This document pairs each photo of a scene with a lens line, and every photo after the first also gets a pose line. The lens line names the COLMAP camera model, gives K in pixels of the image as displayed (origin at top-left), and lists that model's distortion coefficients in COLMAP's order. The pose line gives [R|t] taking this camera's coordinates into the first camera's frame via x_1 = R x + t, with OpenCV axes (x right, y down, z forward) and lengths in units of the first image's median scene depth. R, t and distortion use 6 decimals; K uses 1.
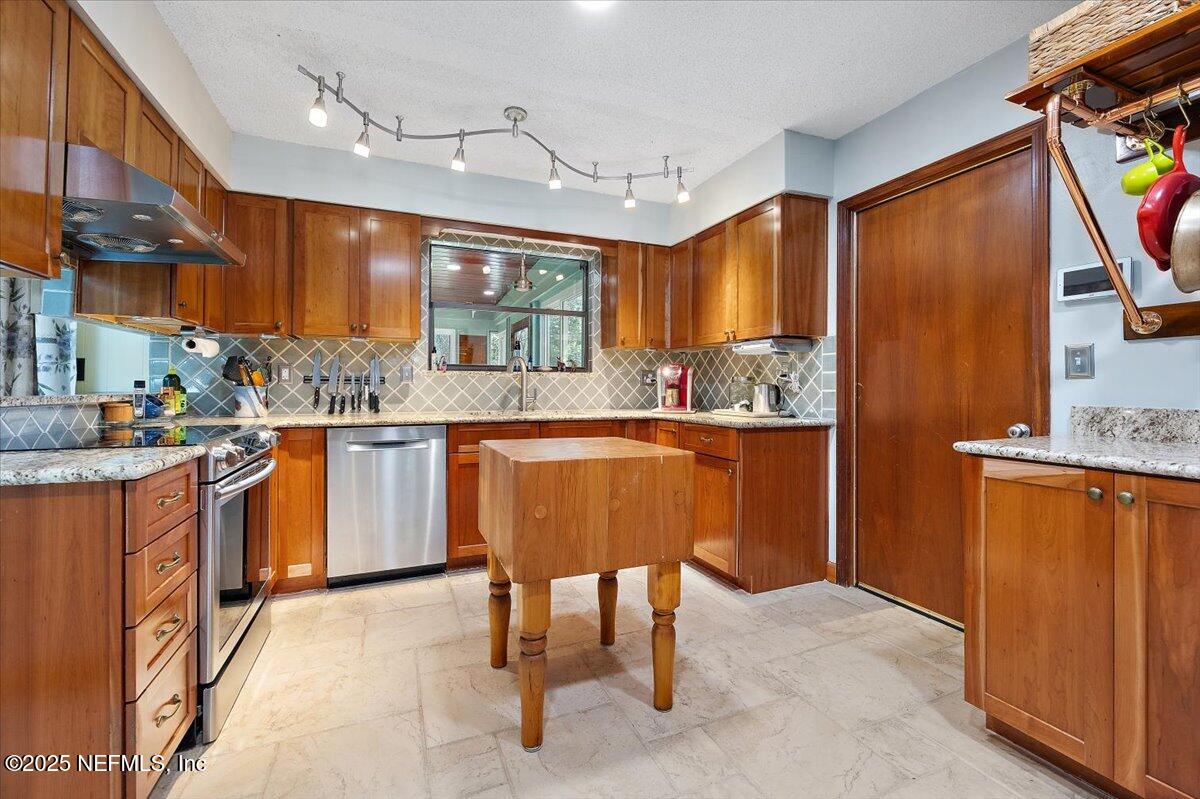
lens RADIAL K [[508.1, 0, 603.5], [0, 508.1, 382.5], [0, 0, 1]] dist [-0.000724, -0.000001]
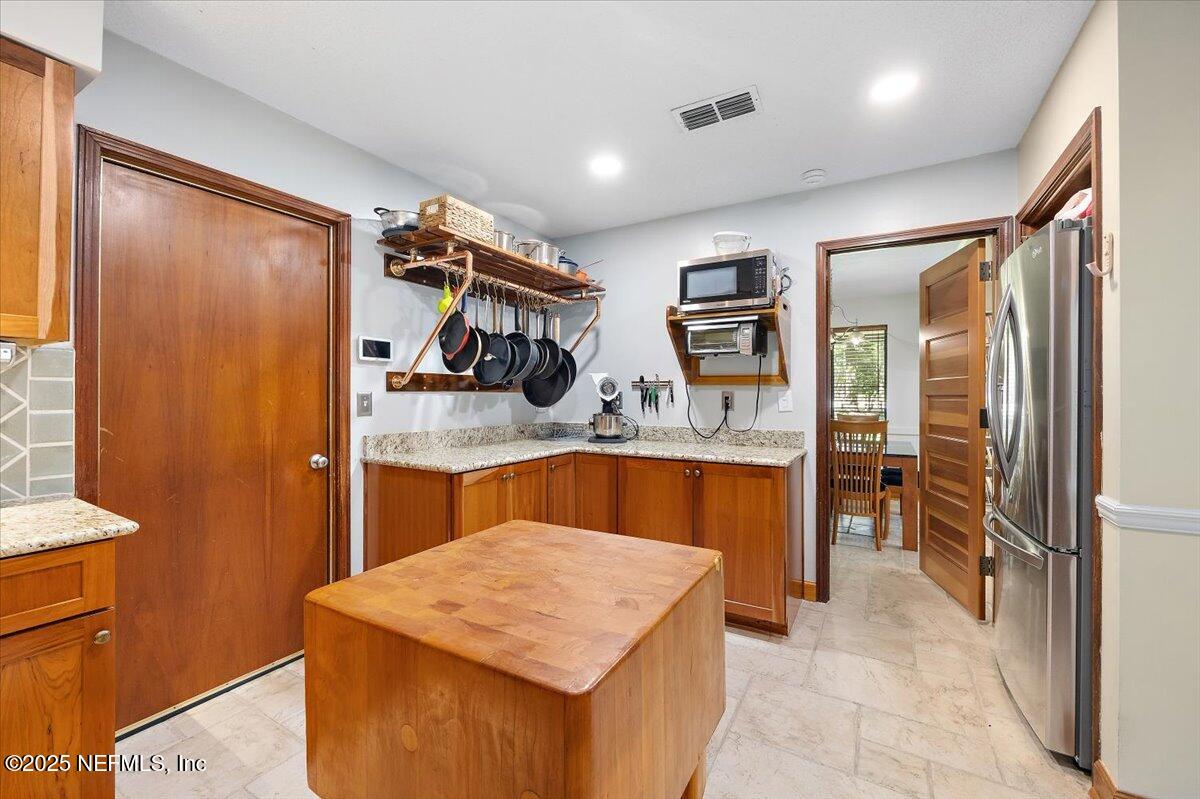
lens RADIAL K [[496.0, 0, 600.0], [0, 496.0, 399.5], [0, 0, 1]] dist [-0.000697, 0.000081]
pose [[-0.603314, -0.007335, 0.797470, -0.544229], [-0.011210, 0.999937, 0.000717, -0.061428], [-0.797425, -0.008507, -0.603358, 1.293358]]
